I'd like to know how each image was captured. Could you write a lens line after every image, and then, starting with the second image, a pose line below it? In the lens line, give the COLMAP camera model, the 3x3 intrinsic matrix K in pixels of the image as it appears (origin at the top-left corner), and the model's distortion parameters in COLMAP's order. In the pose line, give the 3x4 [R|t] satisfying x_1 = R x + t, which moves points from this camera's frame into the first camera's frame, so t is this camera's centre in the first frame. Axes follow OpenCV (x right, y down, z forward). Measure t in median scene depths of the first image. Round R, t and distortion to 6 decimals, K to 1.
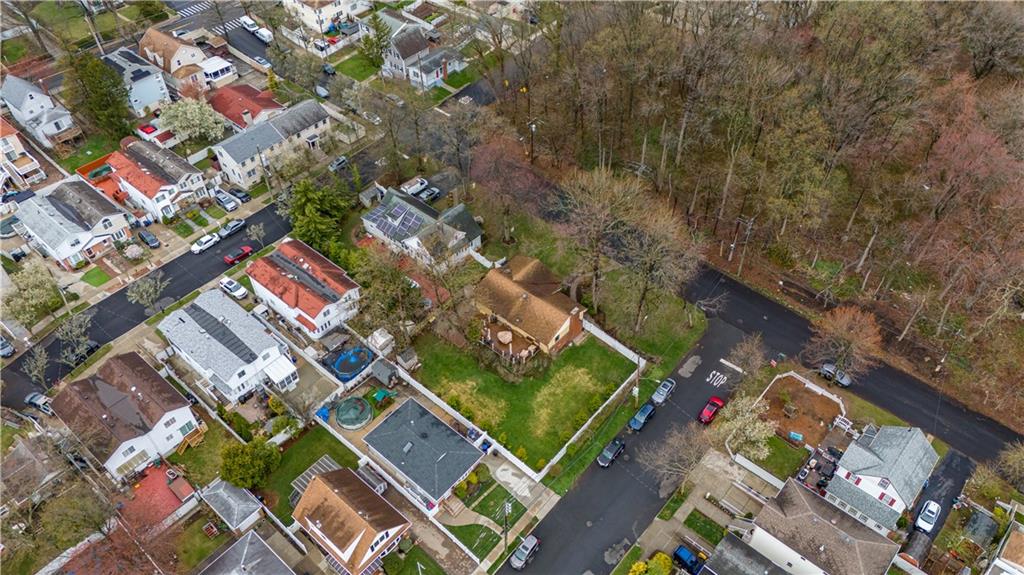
lens RADIAL K [[745.3, 0, 512.0], [0, 745.3, 287.5], [0, 0, 1]] dist [0.063556, -0.001599]
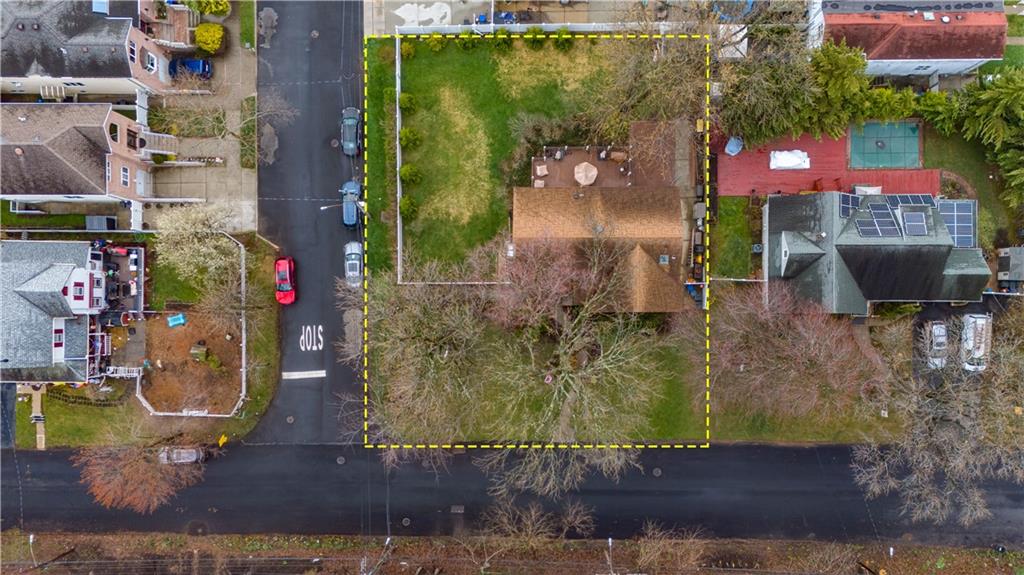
lens RADIAL K [[761.6, 0, 531.0], [0, 761.6, 305.4], [0, 0, 1]] dist [0.037874, -0.004986]
pose [[-0.753064, 0.657834, 0.012177, 0.094739], [-0.460624, -0.540340, 0.704172, -0.445380], [0.469808, 0.524678, 0.709925, 0.589348]]
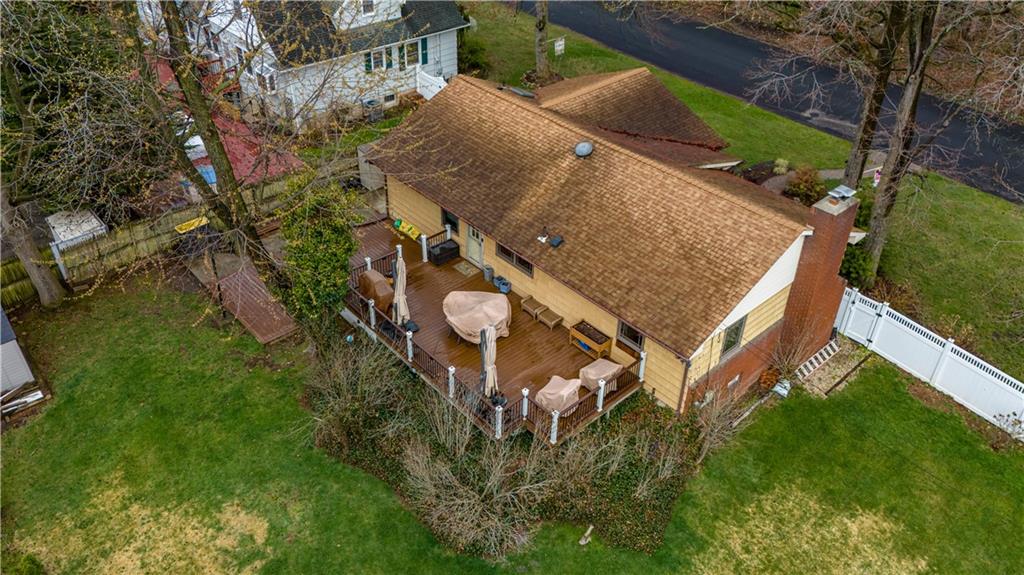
lens RADIAL K [[791.3, 0, 504.9], [0, 791.3, 234.5], [0, 0, 1]] dist [0.027693, -0.014811]
pose [[0.992261, 0.092559, -0.082770, 0.015849], [-0.108725, 0.969623, -0.219111, 0.095719], [0.059975, 0.226415, 0.972183, 0.797554]]
